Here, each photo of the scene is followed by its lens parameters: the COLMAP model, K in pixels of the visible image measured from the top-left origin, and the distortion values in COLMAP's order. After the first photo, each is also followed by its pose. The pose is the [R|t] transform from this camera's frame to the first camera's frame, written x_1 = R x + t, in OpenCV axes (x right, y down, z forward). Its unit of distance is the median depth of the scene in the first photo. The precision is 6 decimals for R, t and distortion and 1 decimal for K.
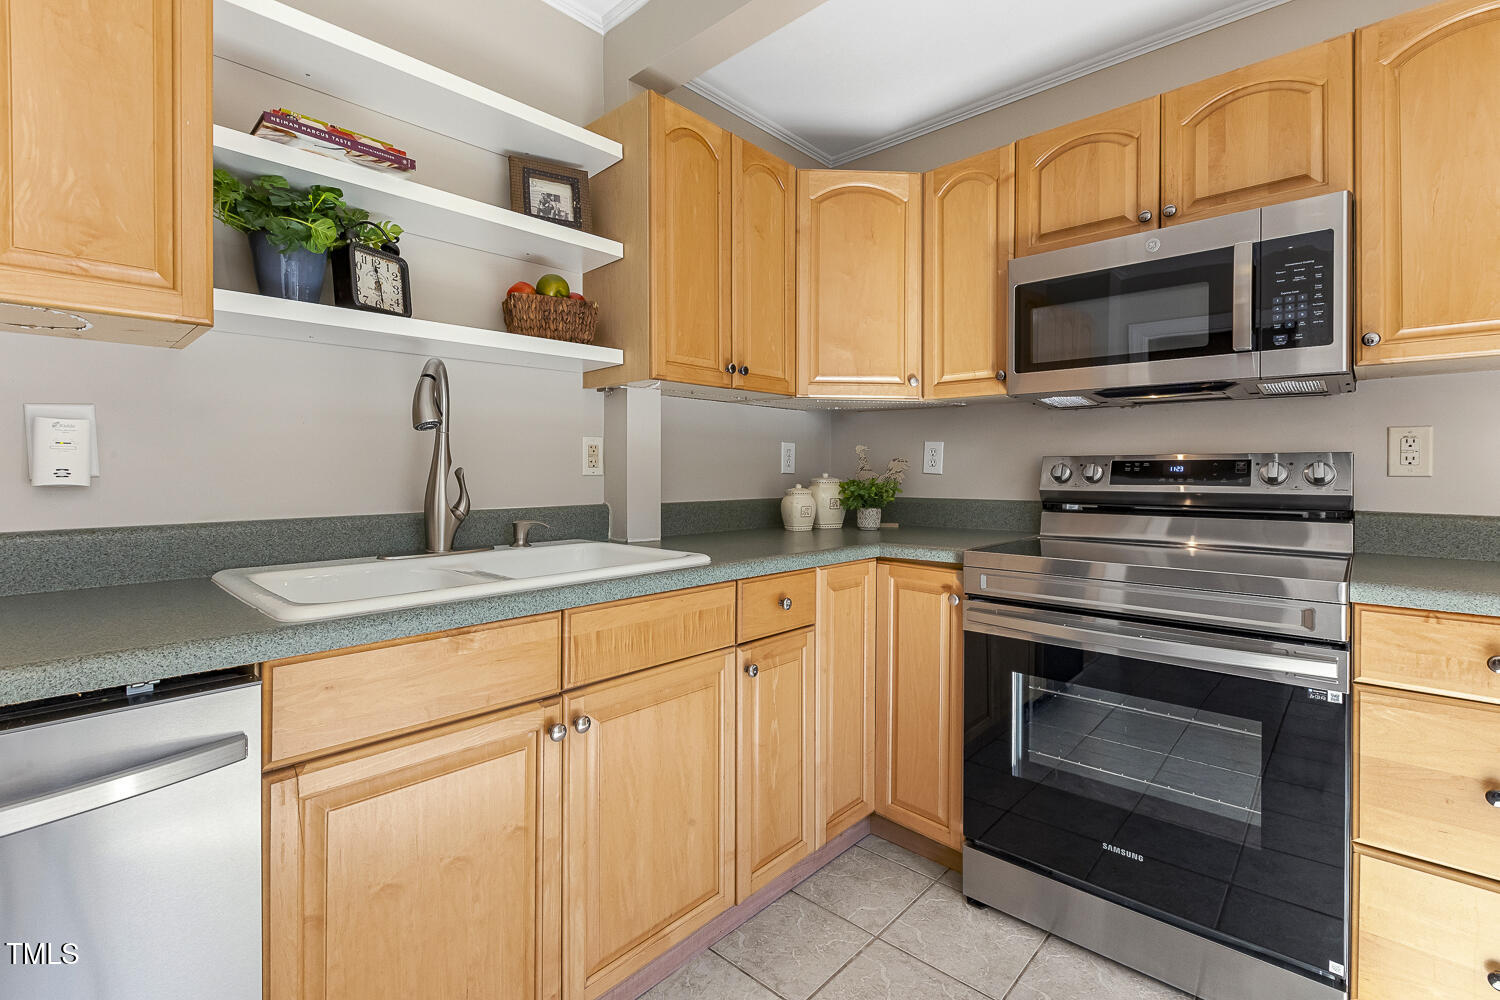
lens RADIAL K [[681.5, 0, 751.9], [0, 681.5, 473.4], [0, 0, 1]] dist [-0.000589, 0.000217]
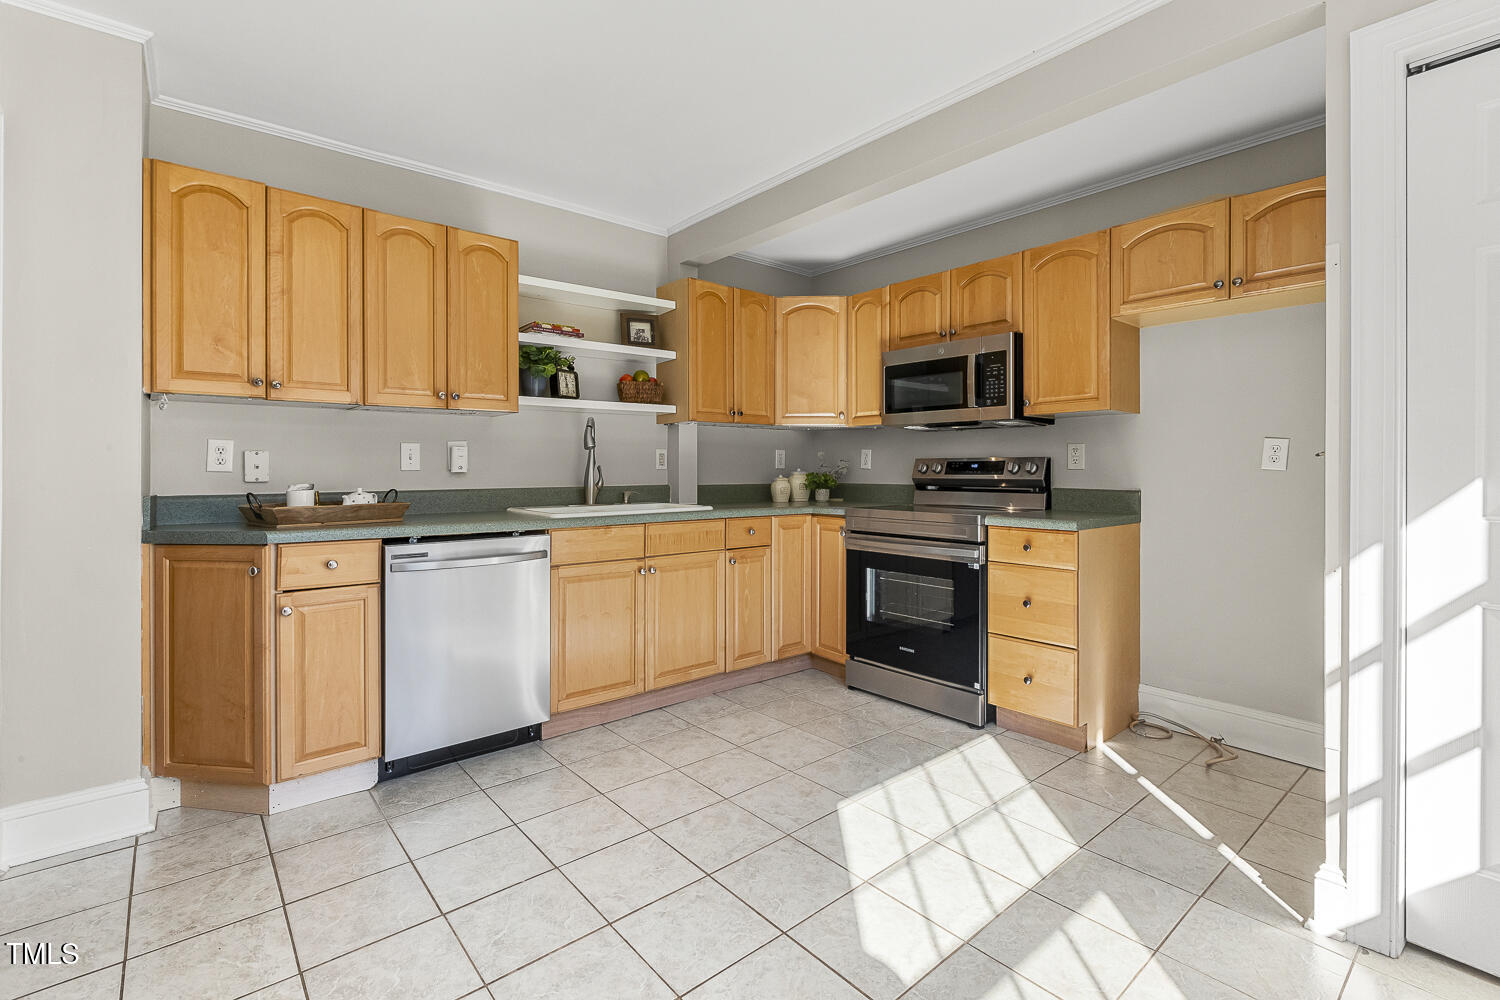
lens RADIAL K [[681.5, 0, 748.4], [0, 681.5, 470.4], [0, 0, 1]] dist [-0.000589, 0.000217]
pose [[0.991848, -0.000105, -0.127424, 0.278252], [0.000030, 1.000000, -0.000589, 0.007709], [0.127424, 0.000580, 0.991848, -0.956424]]
